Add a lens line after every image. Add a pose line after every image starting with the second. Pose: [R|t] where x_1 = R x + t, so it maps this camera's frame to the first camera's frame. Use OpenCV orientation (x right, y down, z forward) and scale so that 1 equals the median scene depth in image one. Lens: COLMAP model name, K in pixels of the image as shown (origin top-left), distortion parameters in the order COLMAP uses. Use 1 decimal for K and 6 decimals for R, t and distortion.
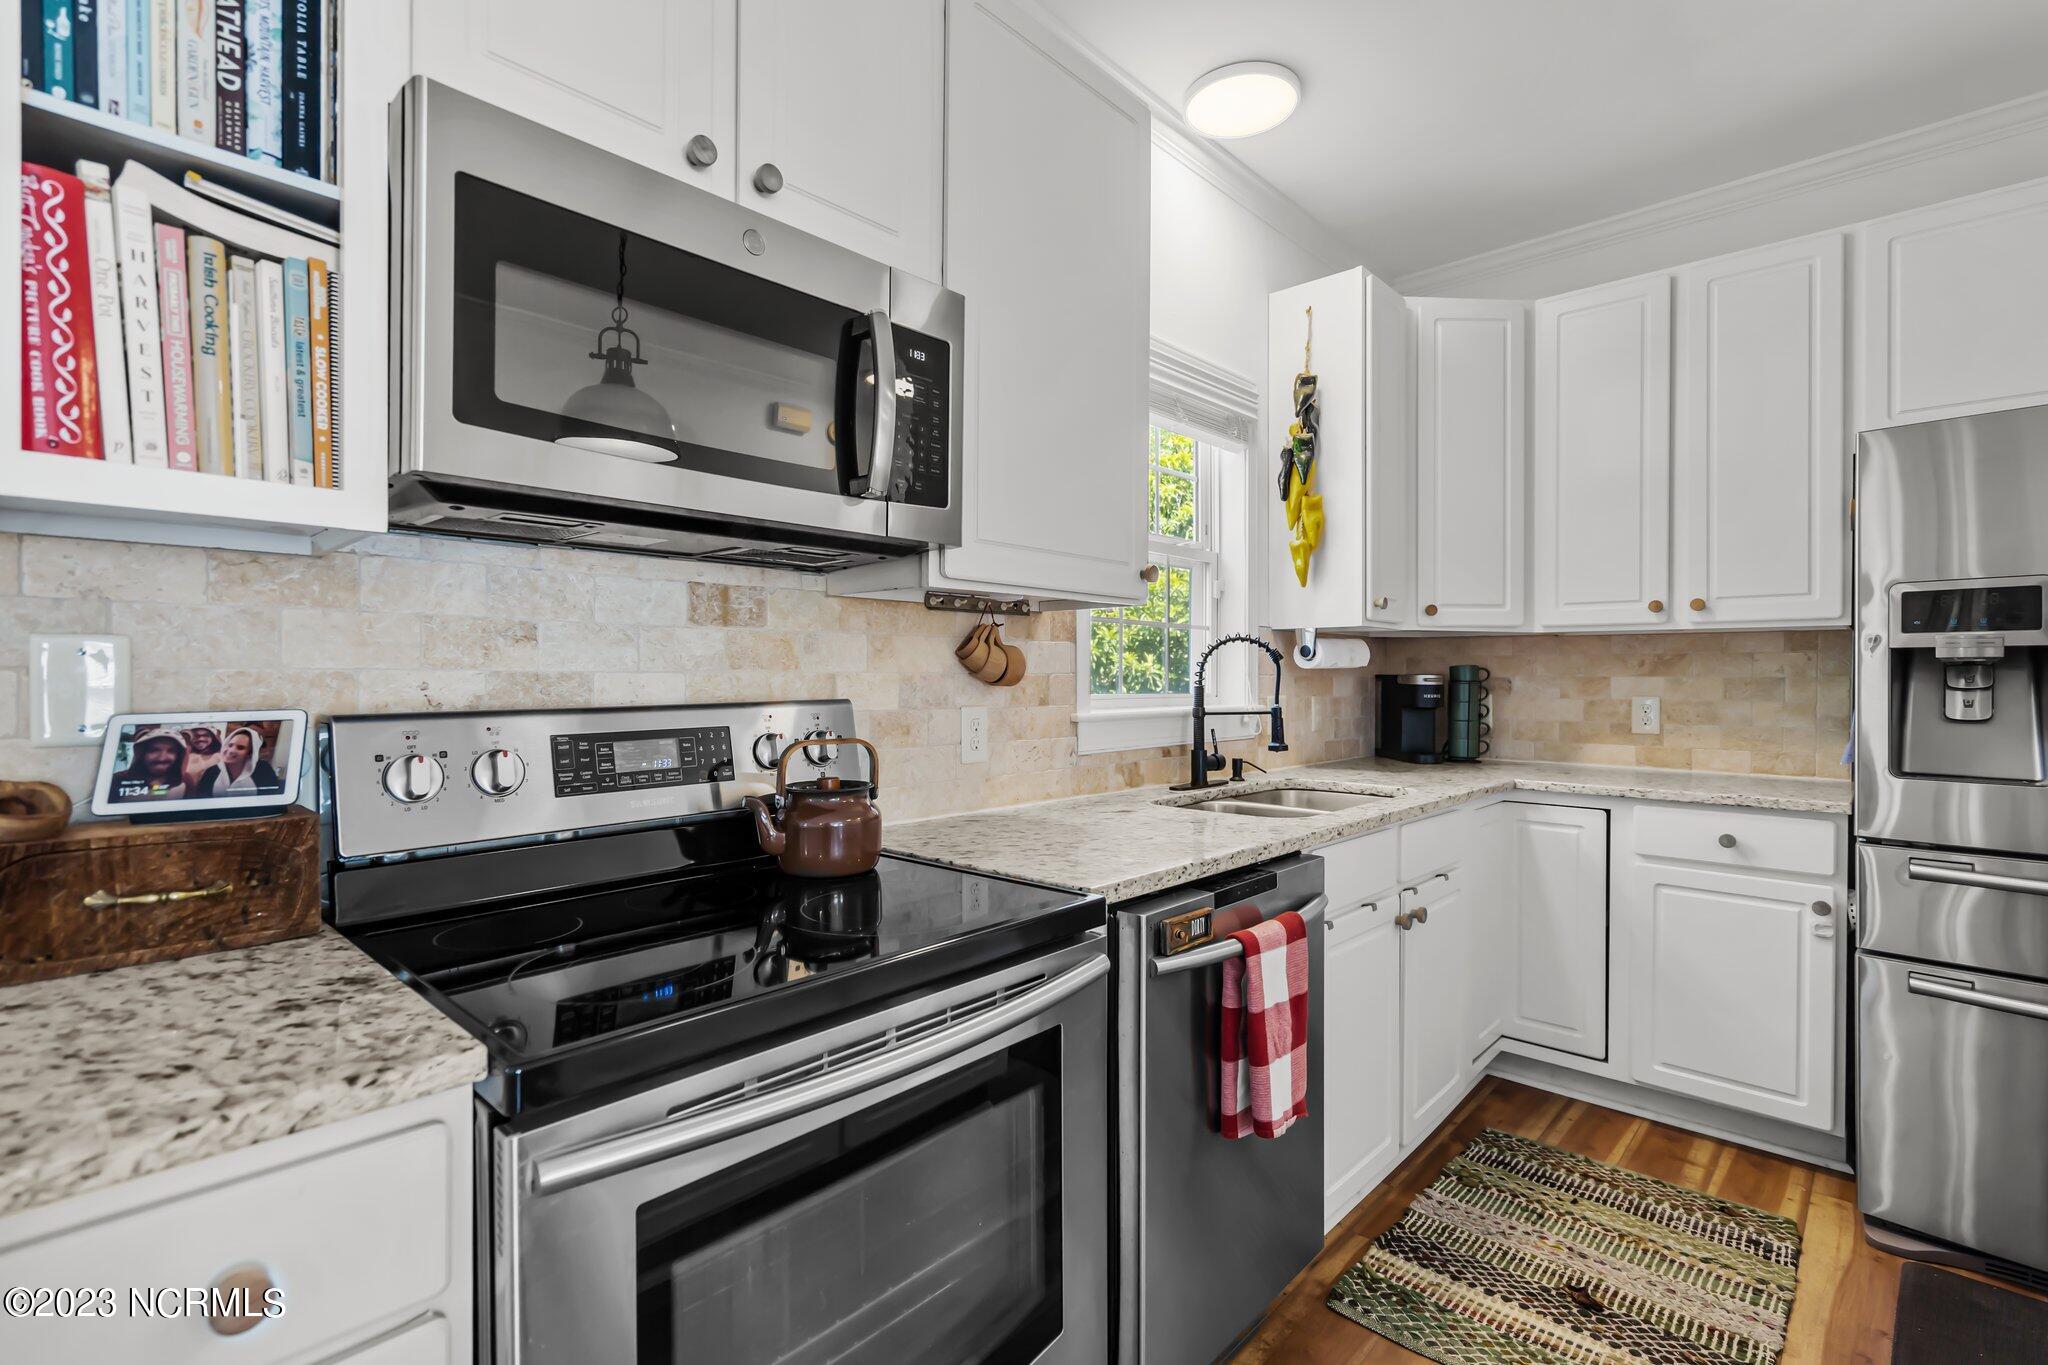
lens RADIAL K [[932.4, 0, 1029.1], [0, 932.4, 672.1], [0, 0, 1]] dist [-0.003538, 0.001250]
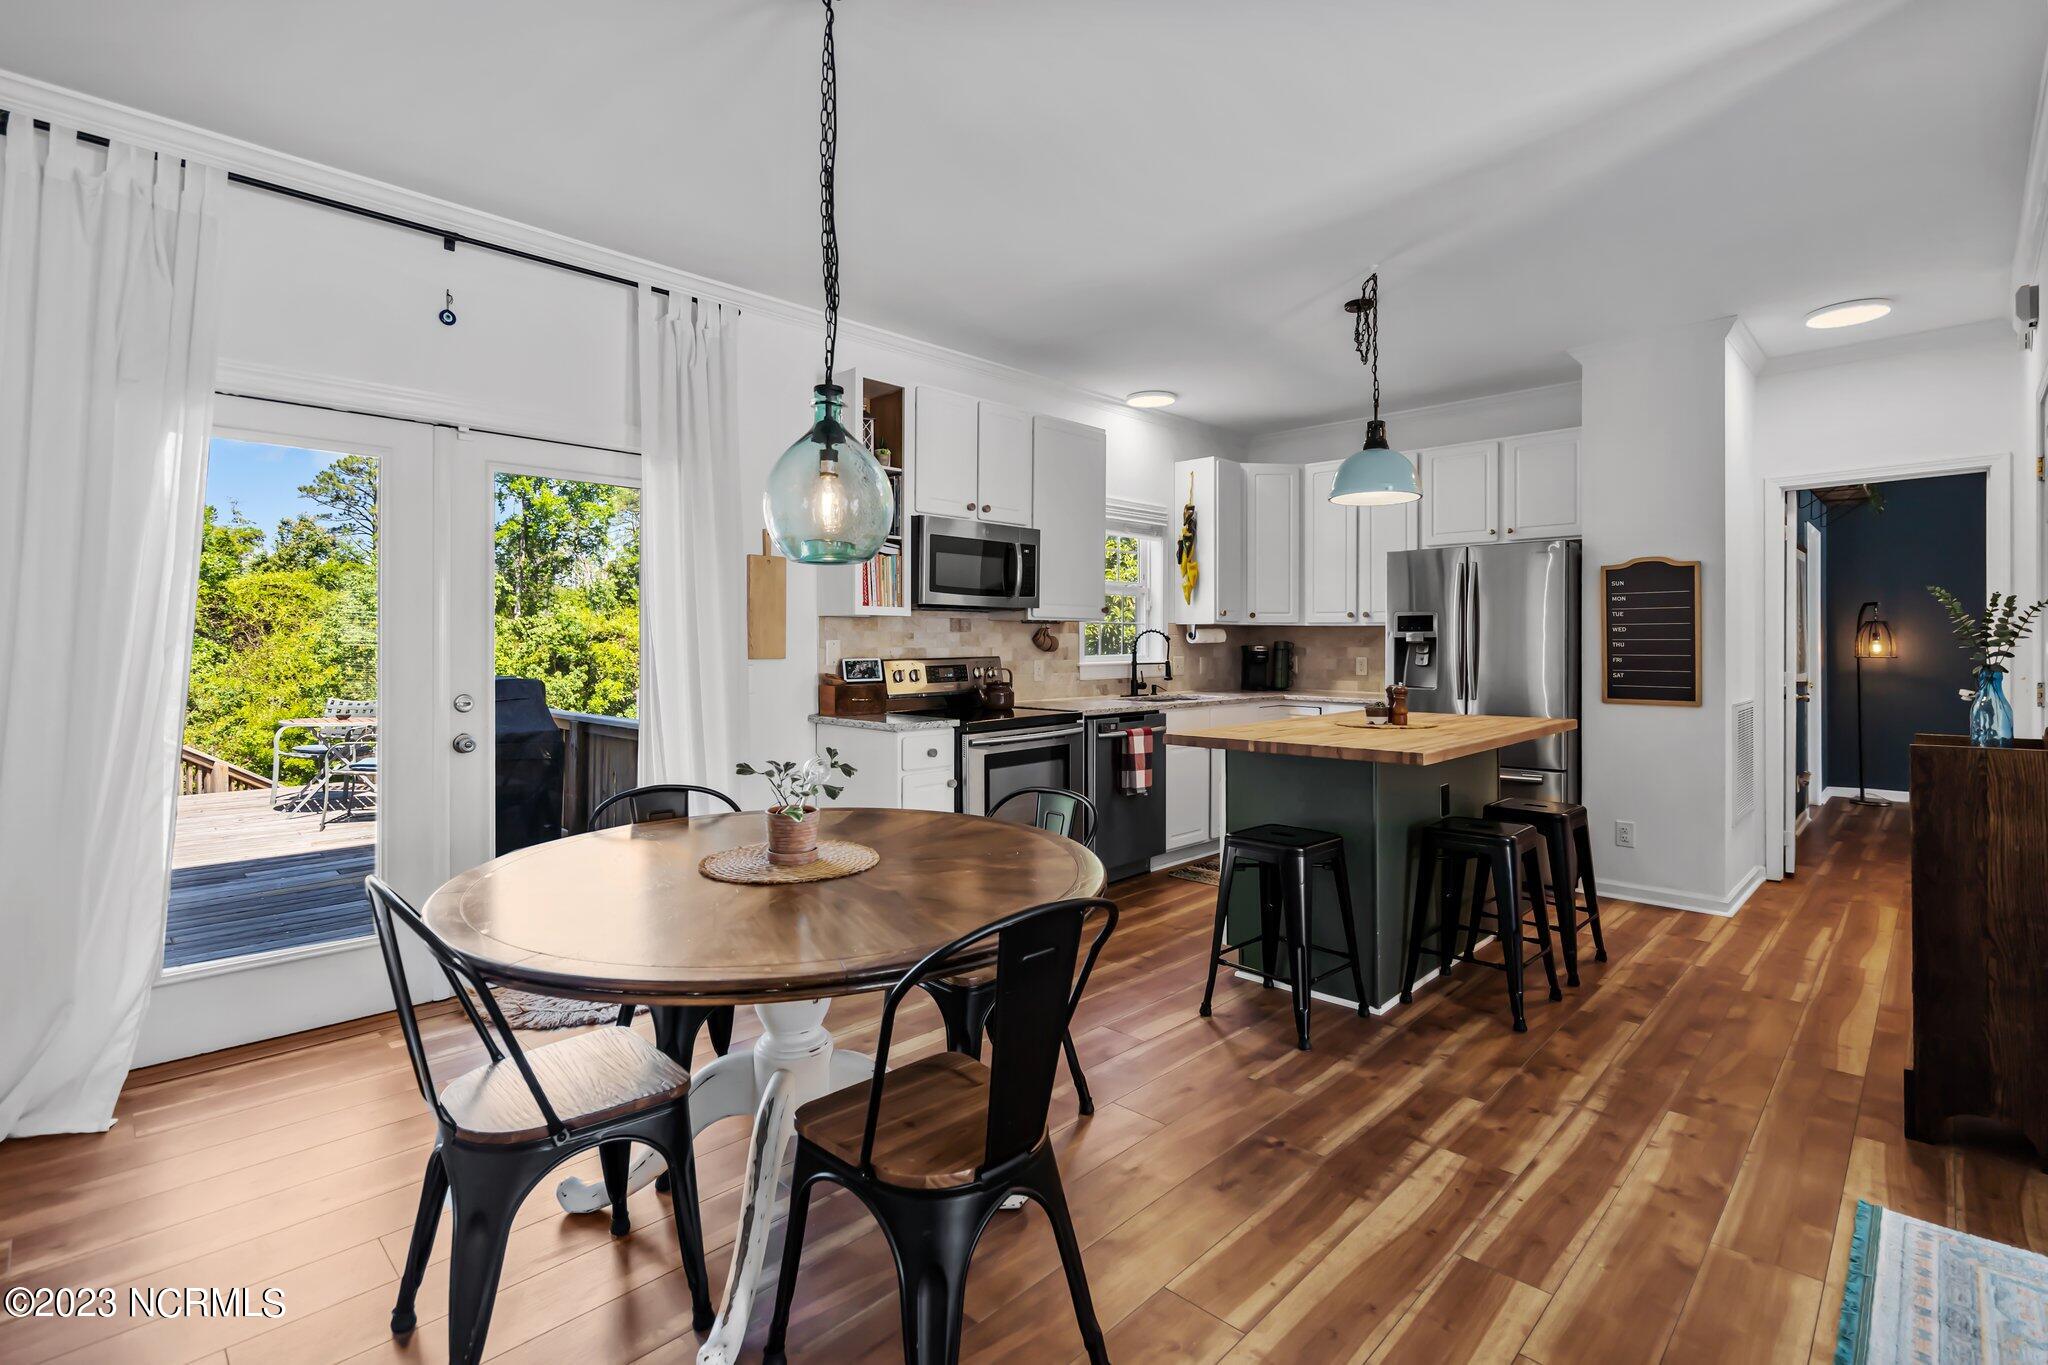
lens RADIAL K [[932.4, 0, 1063.9], [0, 932.4, 636.4], [0, 0, 1]] dist [-0.003538, 0.001250]
pose [[0.999952, 0.001021, 0.009705, -0.011546], [-0.001021, 0.999999, -0.000050, -0.022120], [-0.009705, 0.000040, 0.999953, -1.269928]]
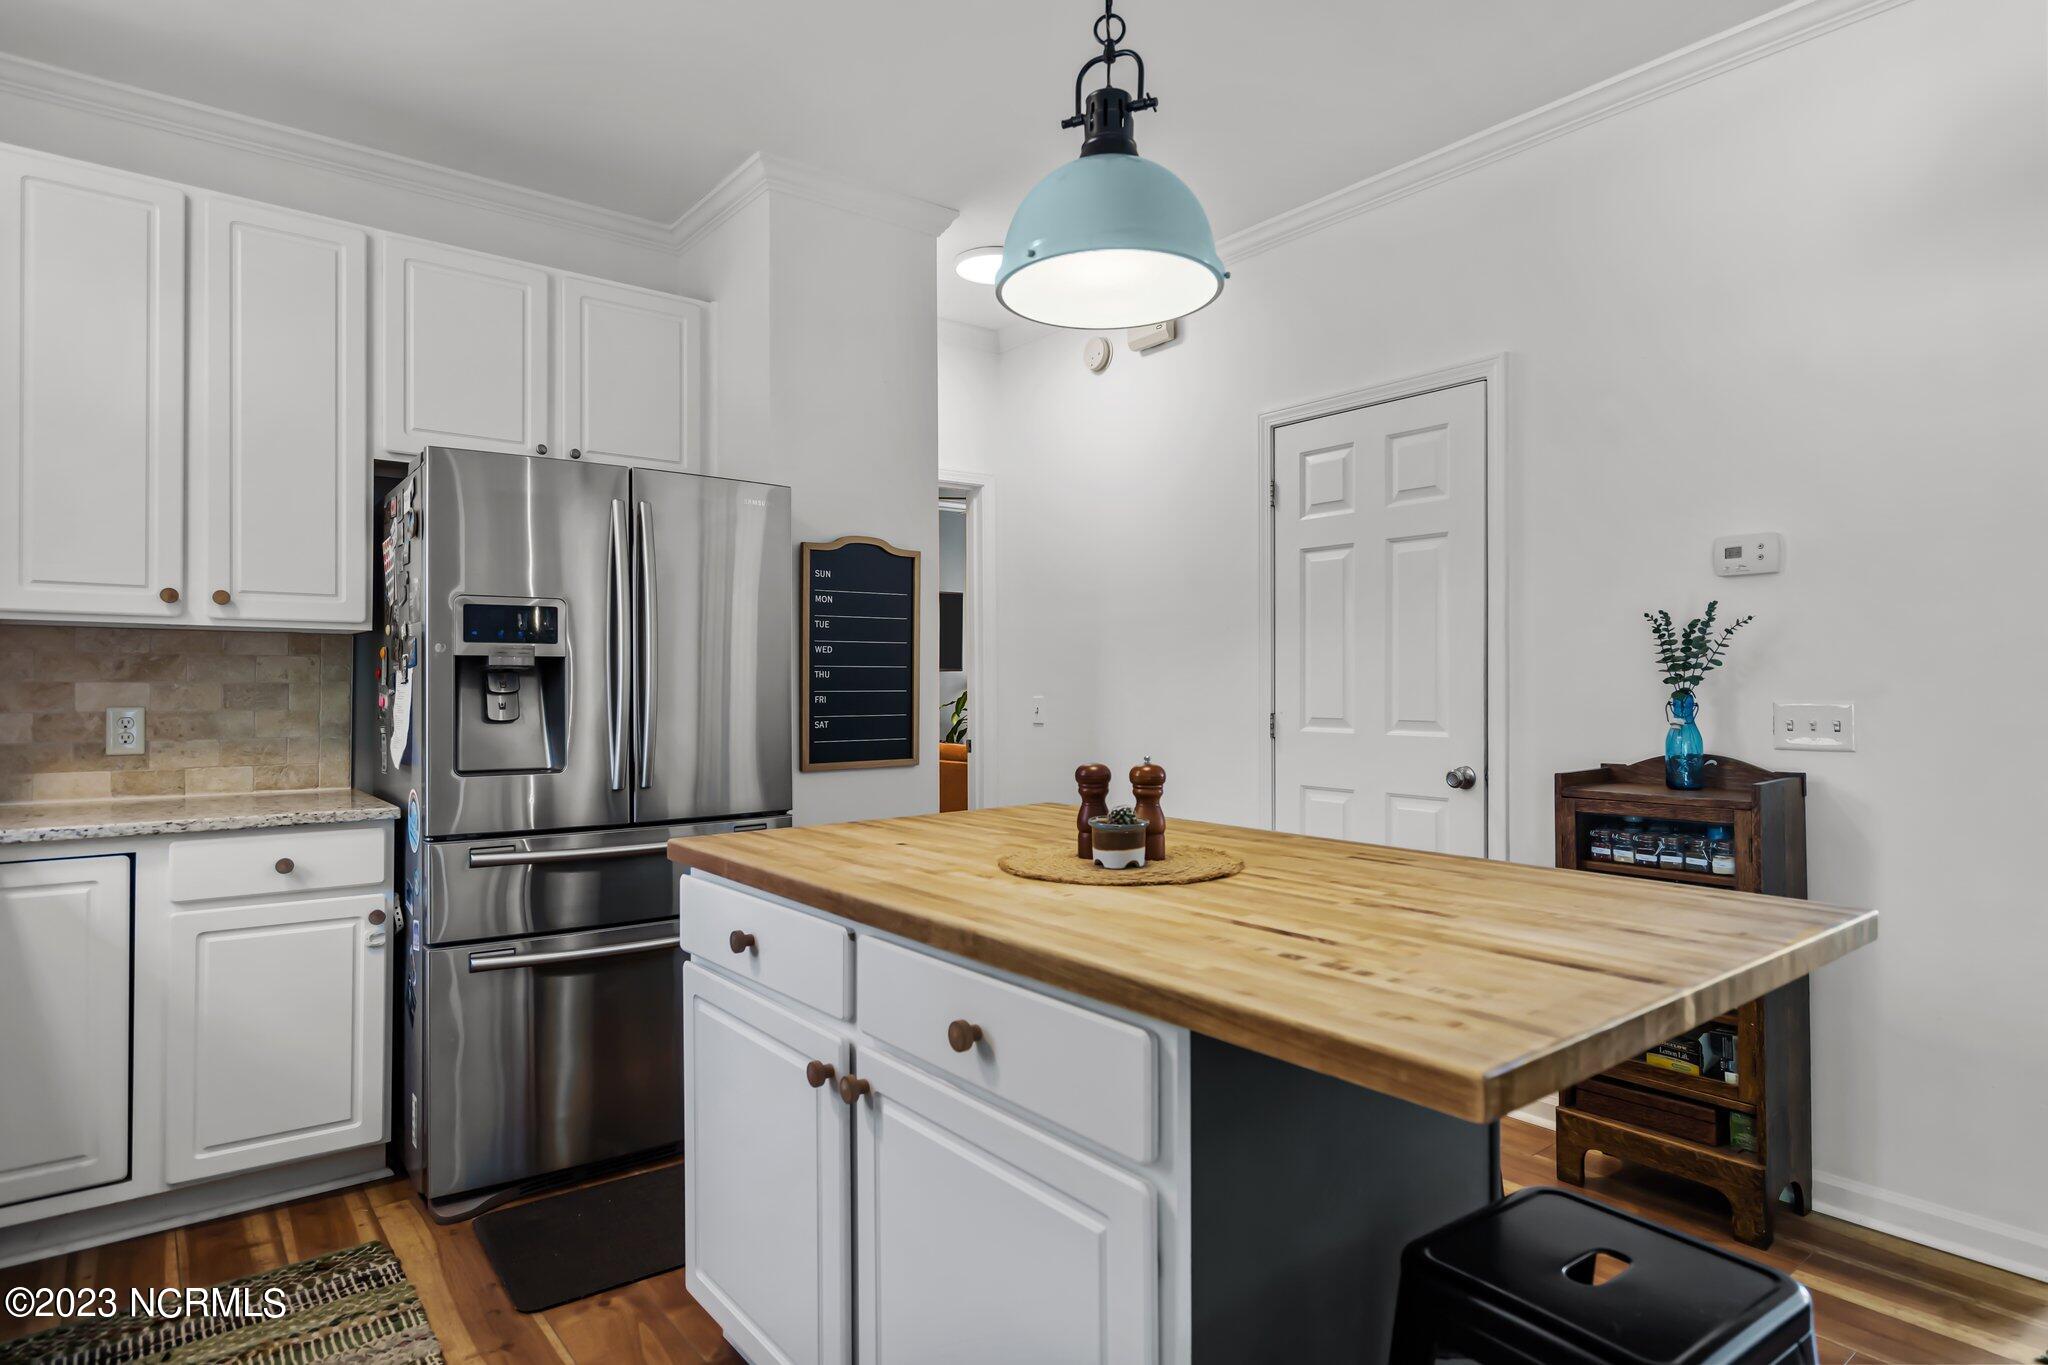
lens RADIAL K [[1130.5, 0, 1017.9], [0, 1130.5, 676.4], [0, 0, 1]] dist [0.000312, -0.000861]
pose [[0.147950, 0.006051, 0.988976, -0.210118], [-0.005157, 0.999972, -0.005347, 0.001570], [-0.988981, -0.004309, 0.147977, 0.137105]]
